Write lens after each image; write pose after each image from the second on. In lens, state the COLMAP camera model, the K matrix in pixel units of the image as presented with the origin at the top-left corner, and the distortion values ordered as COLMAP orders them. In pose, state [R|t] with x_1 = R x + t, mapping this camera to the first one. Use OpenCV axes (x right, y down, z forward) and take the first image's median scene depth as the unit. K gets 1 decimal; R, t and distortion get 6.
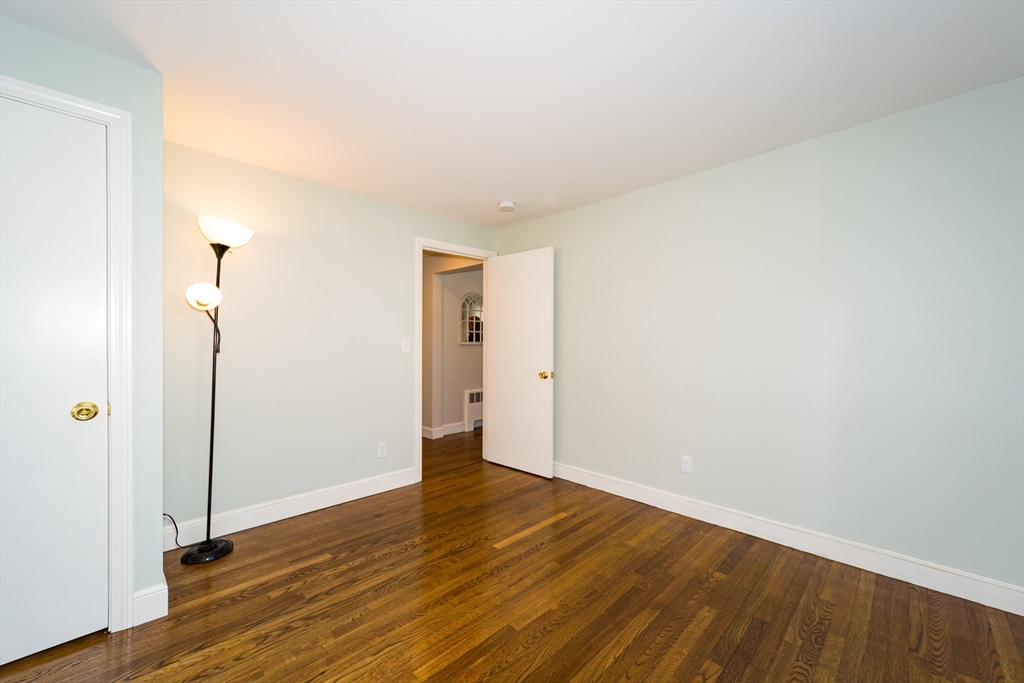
lens RADIAL K [[399.6, 0, 506.0], [0, 399.6, 343.2], [0, 0, 1]] dist [0.000098, 0.000008]
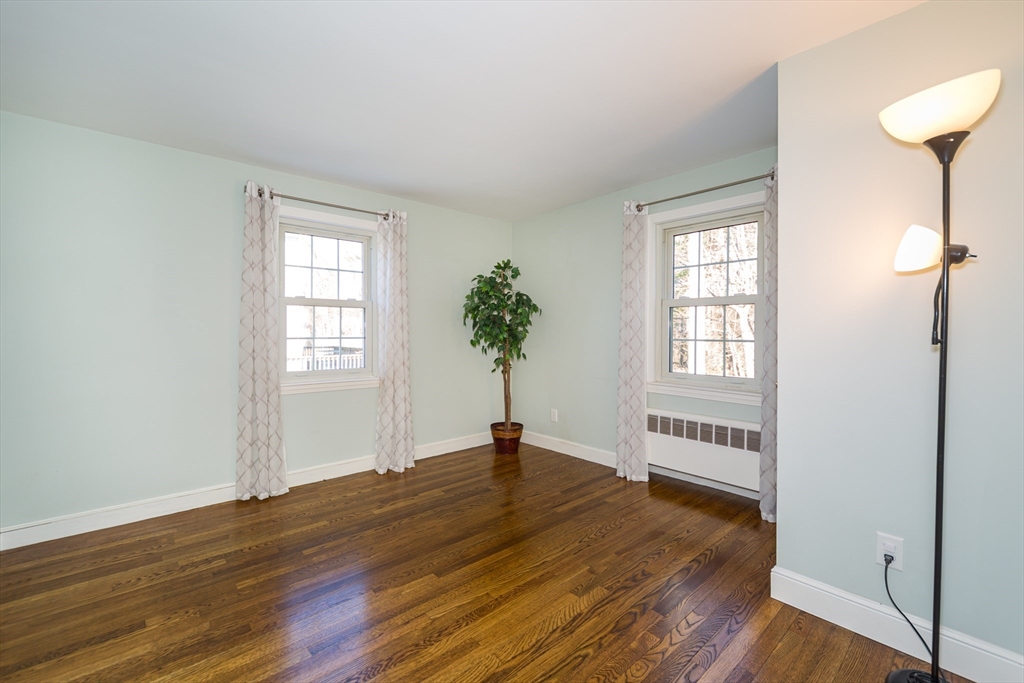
lens RADIAL K [[440.4, 0, 513.1], [0, 440.4, 340.5], [0, 0, 1]] dist [0.004659, -0.000877]
pose [[-0.999213, -0.000752, 0.039665, -0.237619], [-0.000072, 0.999853, 0.017152, 0.013925], [-0.039672, 0.017136, -0.999066, 2.102884]]
